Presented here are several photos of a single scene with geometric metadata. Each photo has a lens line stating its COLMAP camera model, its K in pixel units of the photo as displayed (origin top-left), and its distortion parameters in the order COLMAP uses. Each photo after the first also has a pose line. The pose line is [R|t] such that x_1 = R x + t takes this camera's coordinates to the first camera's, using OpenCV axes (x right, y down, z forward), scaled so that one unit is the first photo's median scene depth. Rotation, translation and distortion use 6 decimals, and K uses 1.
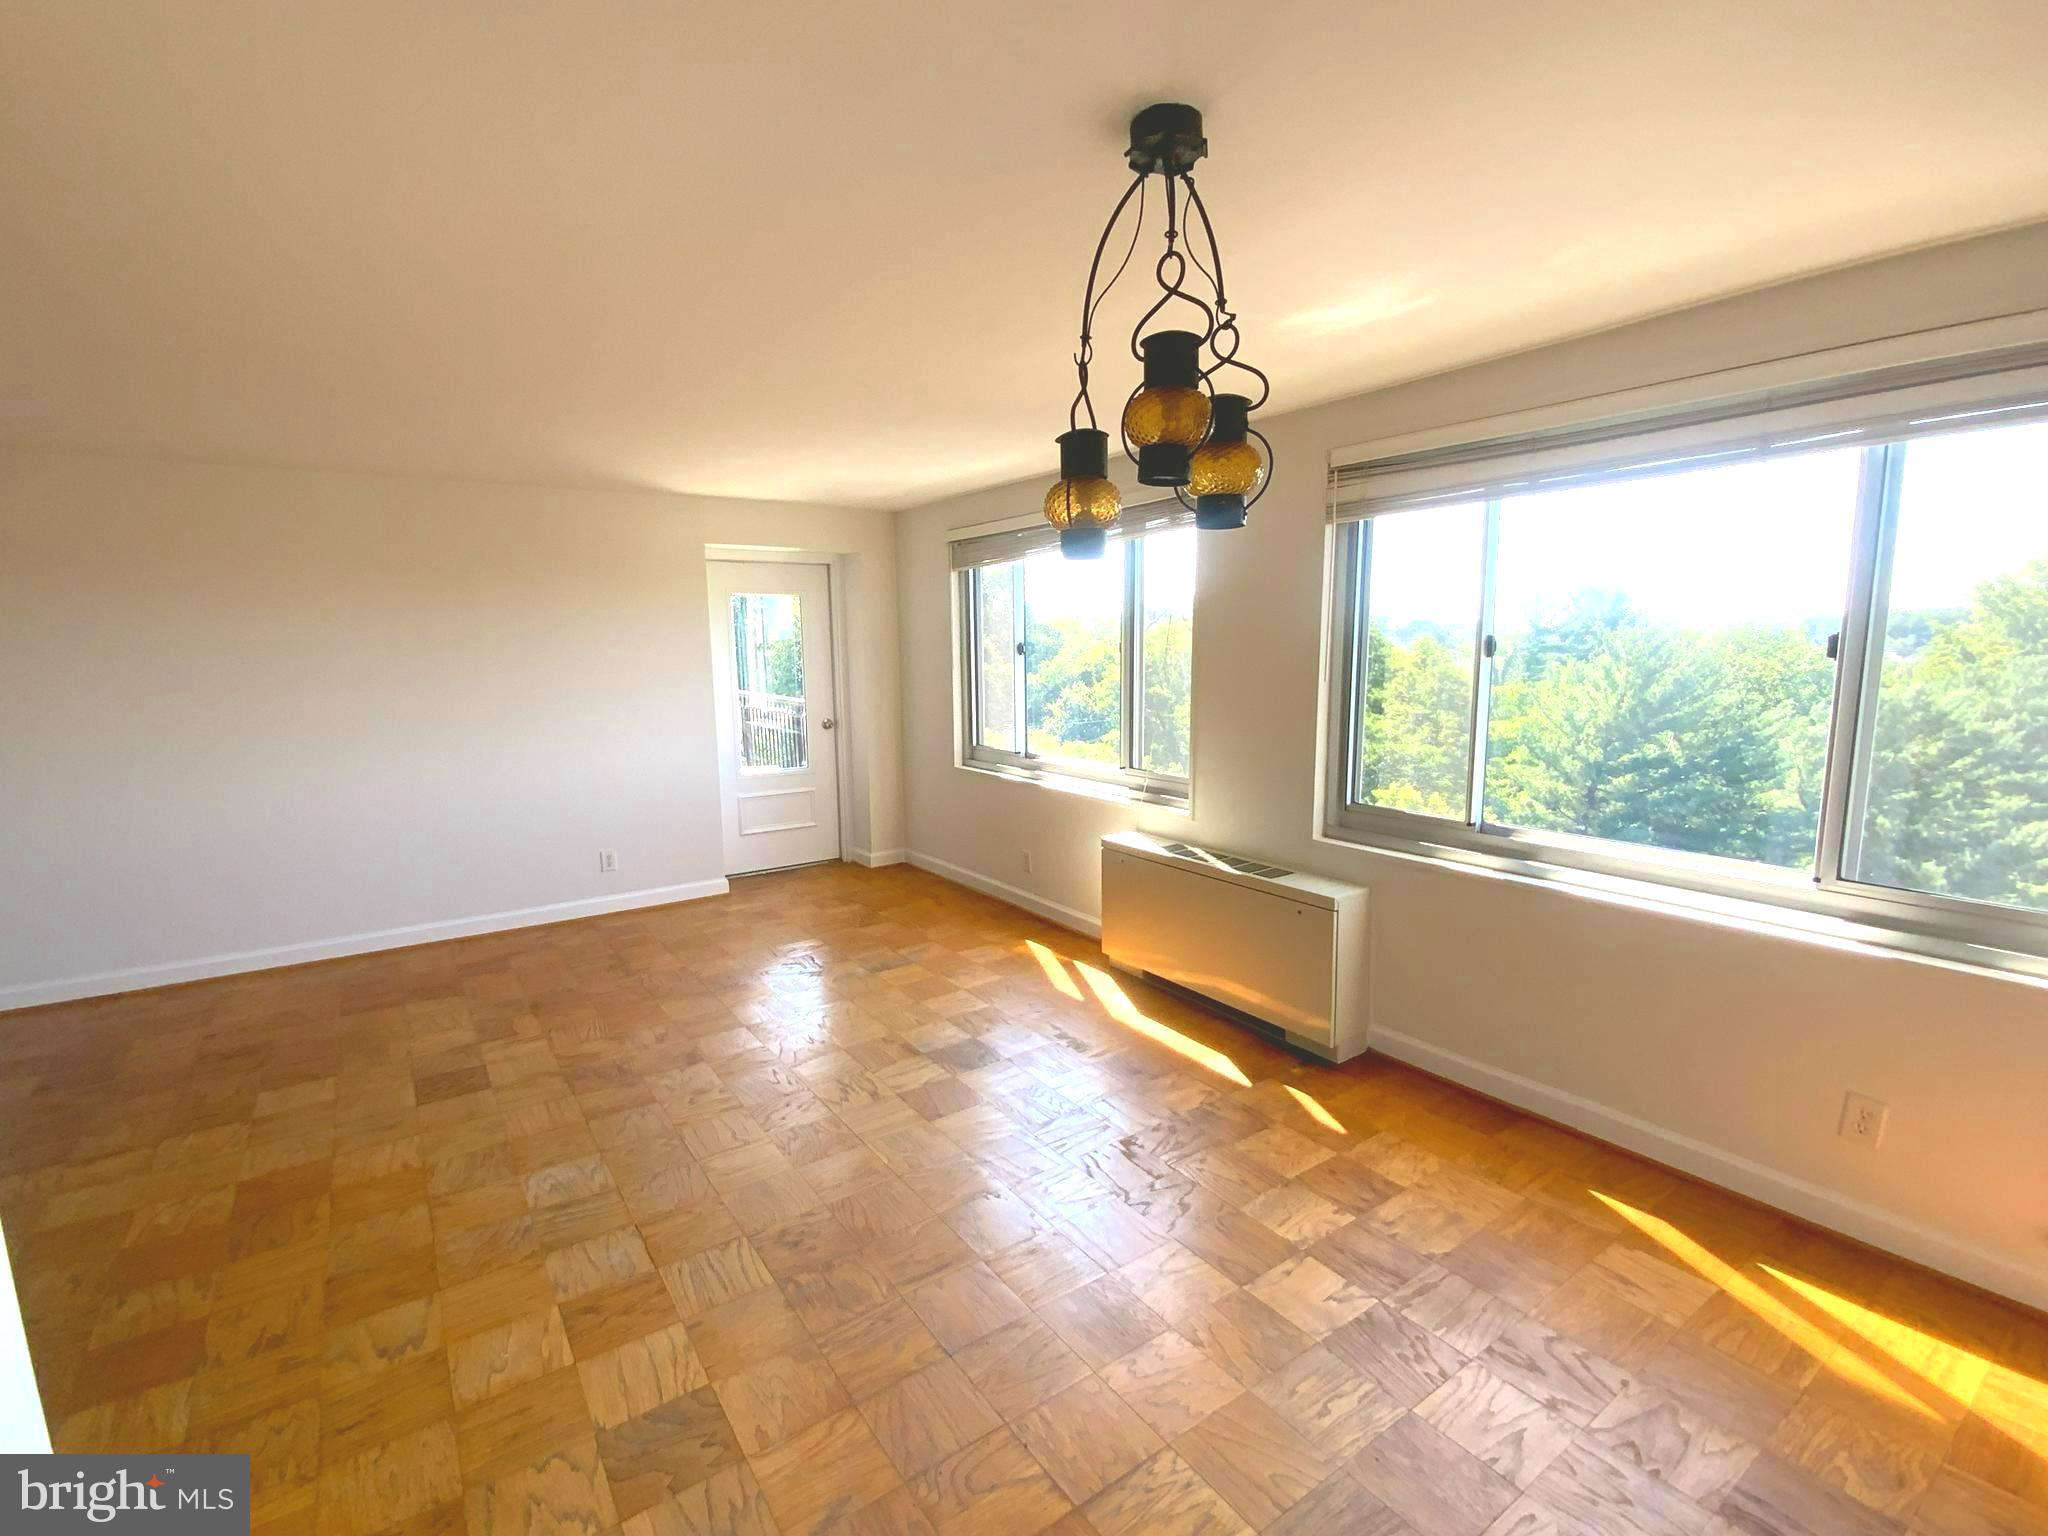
lens RADIAL K [[923.4, 0, 1024.0], [0, 923.4, 768.0], [0, 0, 1]] dist [0.000408, -0.000650]
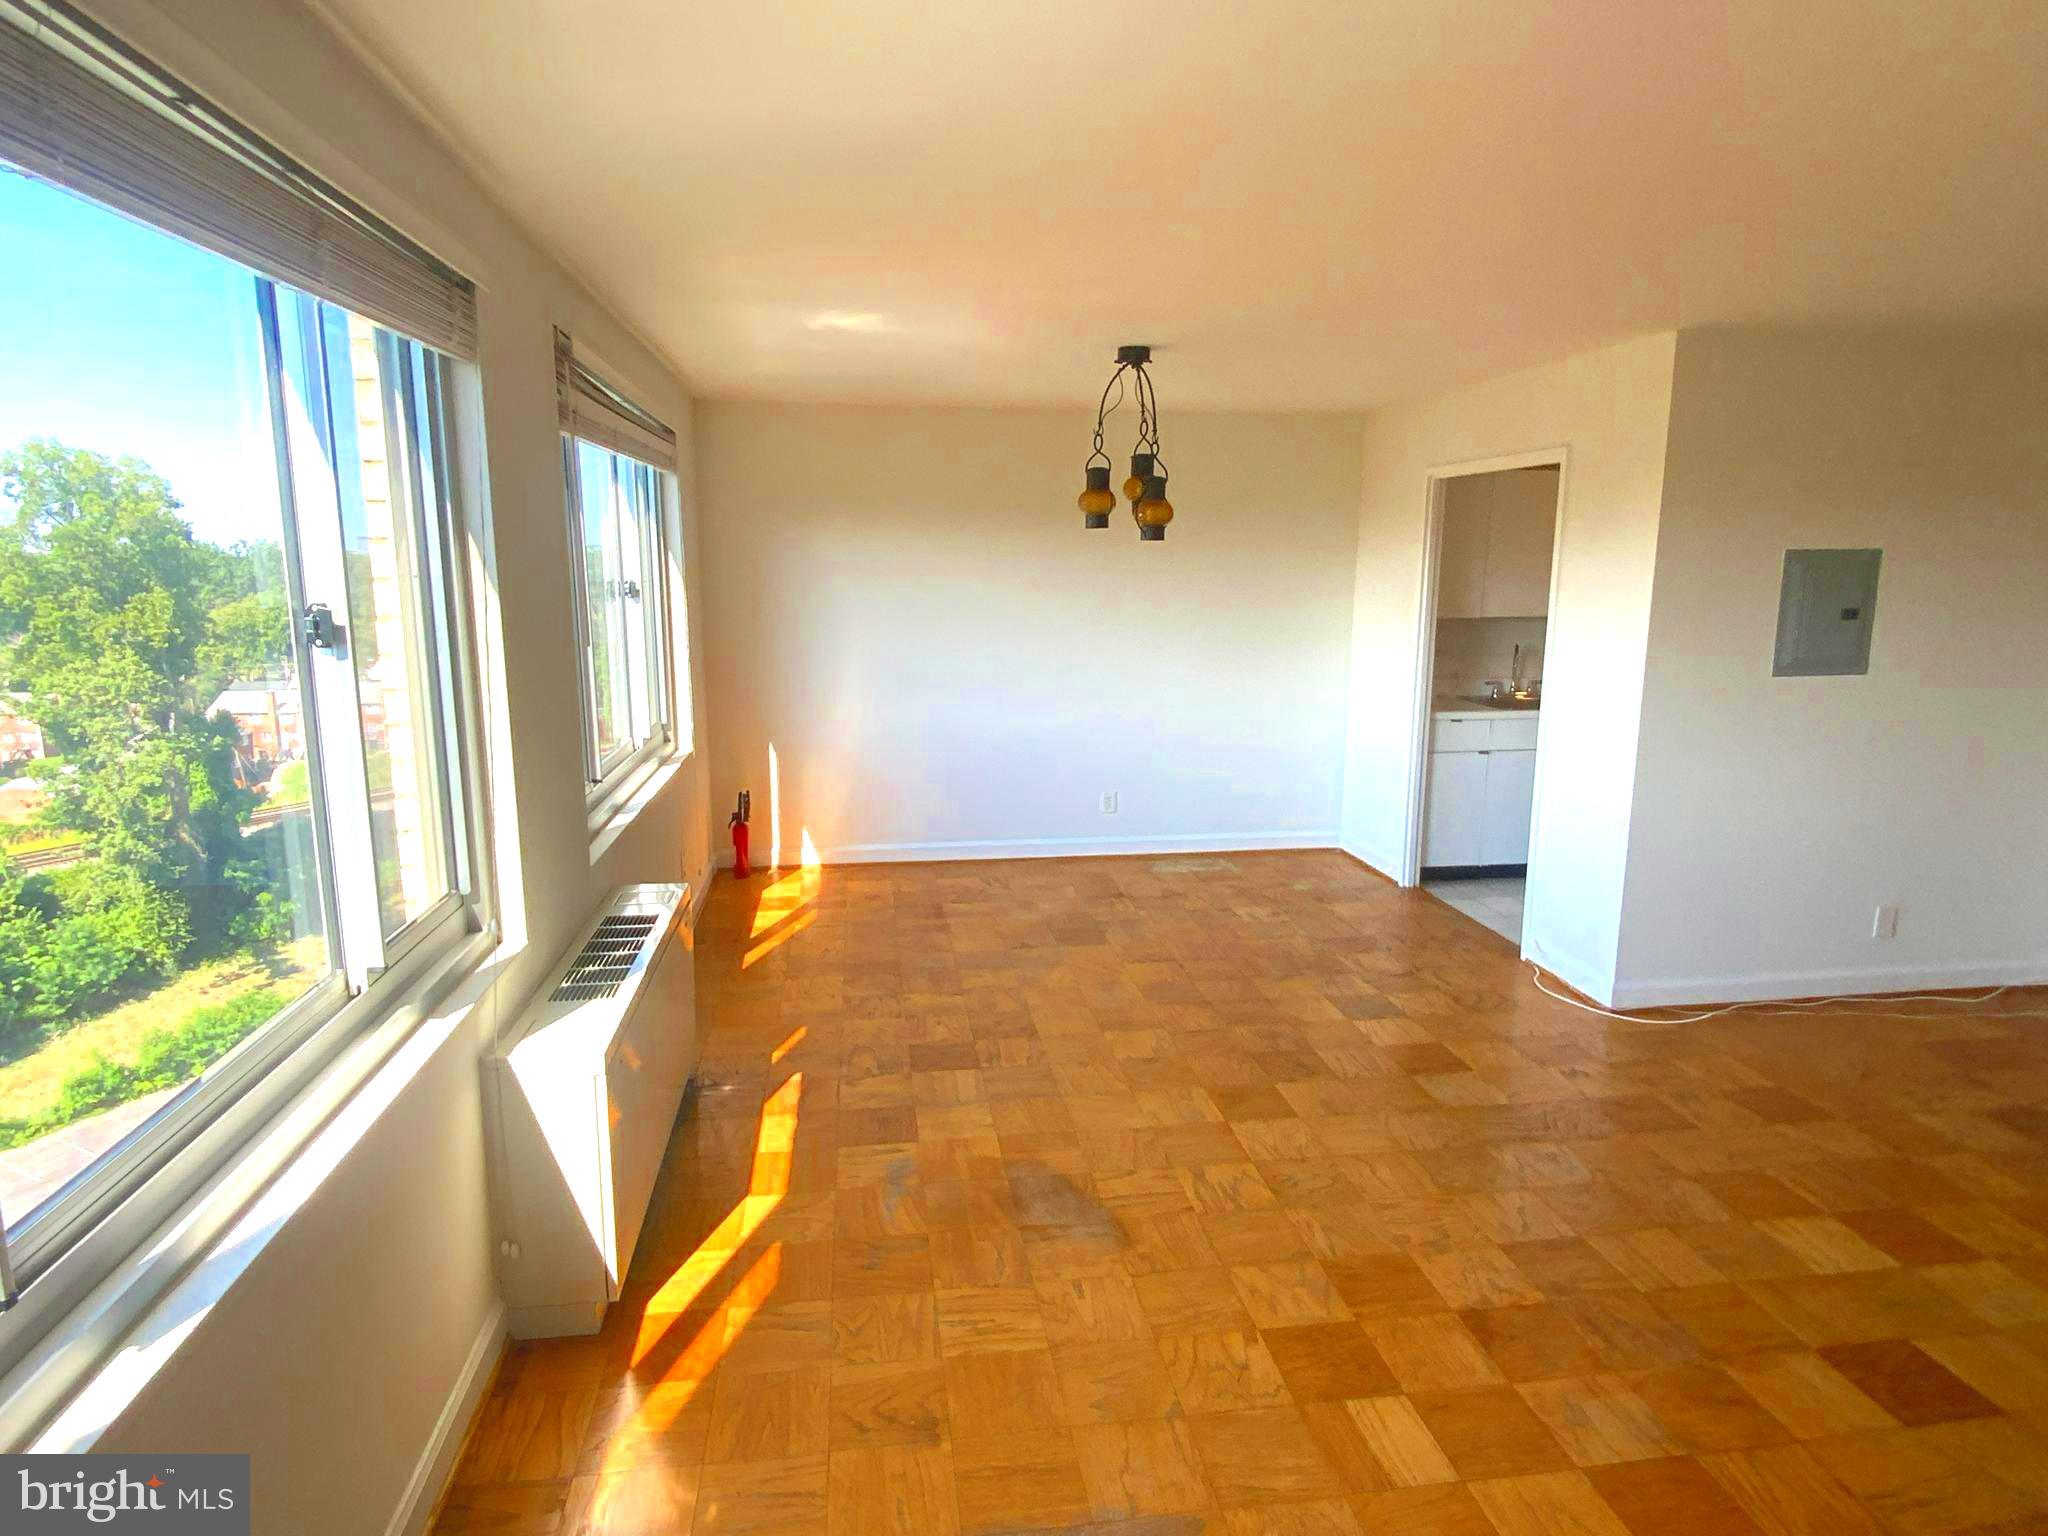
lens RADIAL K [[1151.0, 0, 1024.0], [0, 1151.0, 768.0], [0, 0, 1]] dist [-0.002954, -0.001463]
pose [[-0.890301, -0.073407, 0.449416, -0.450871], [0.069711, 0.953318, 0.293812, -0.273355], [-0.450005, 0.292911, -0.843623, 1.823140]]
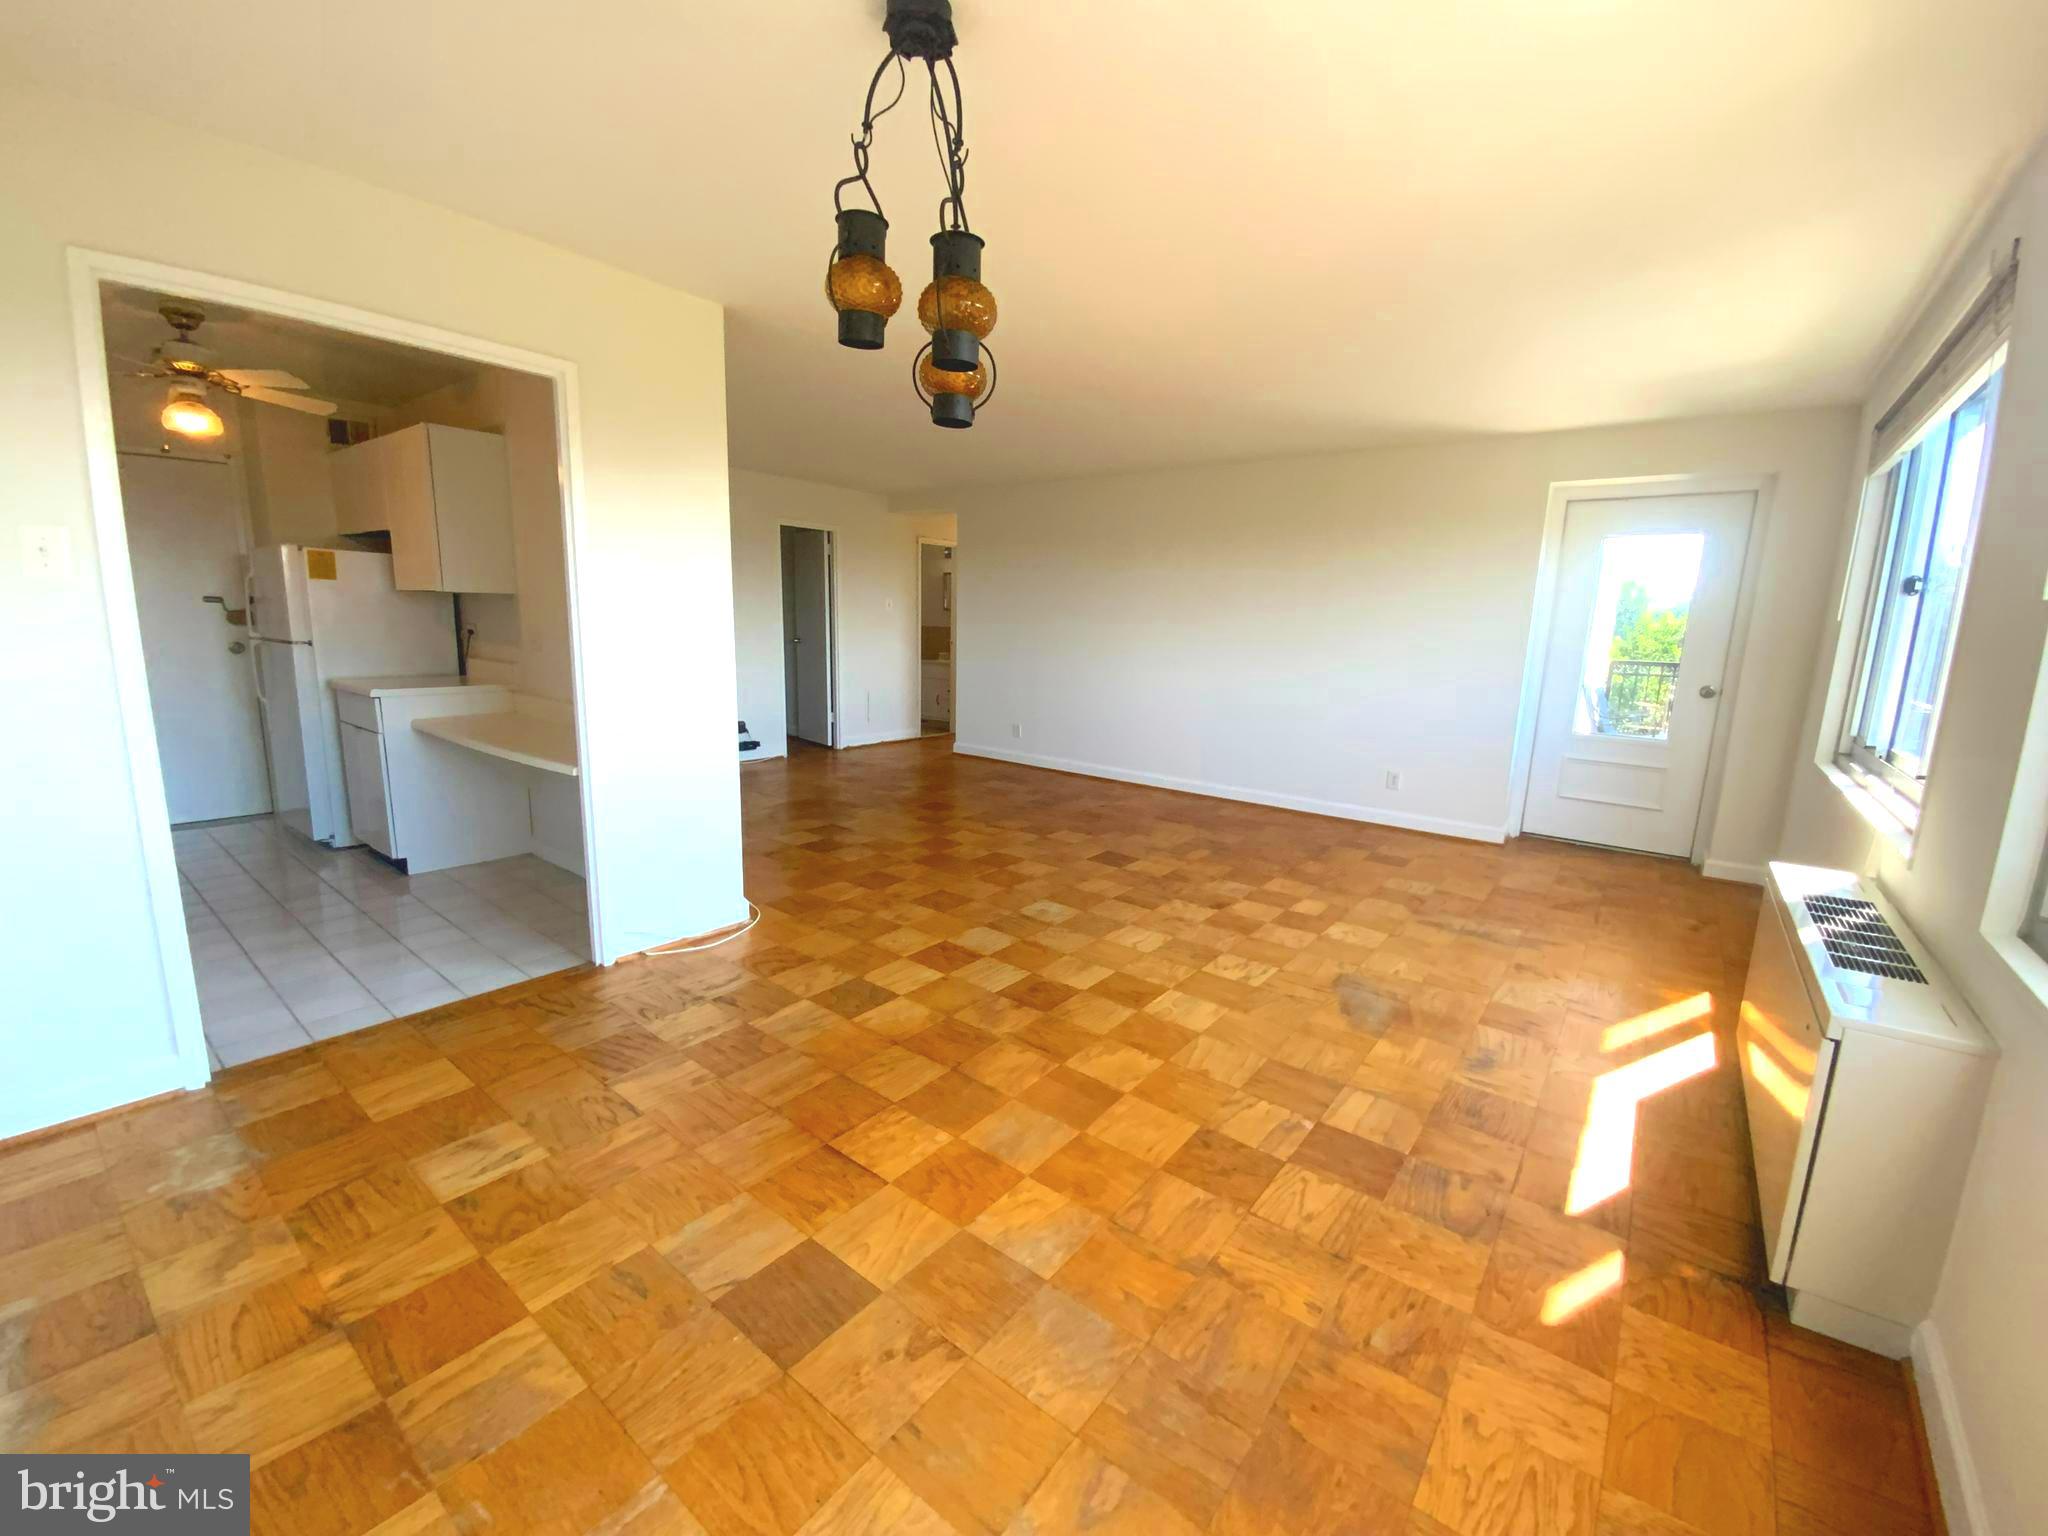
lens RADIAL K [[840.7, 0, 1028.1], [0, 840.7, 759.1], [0, 0, 1]] dist [-0.000465, -0.000182]
pose [[0.291997, 0.182662, -0.938814, 0.646159], [-0.165756, 0.976404, 0.138421, 0.013959], [0.941946, 0.115196, 0.315384, 0.435206]]
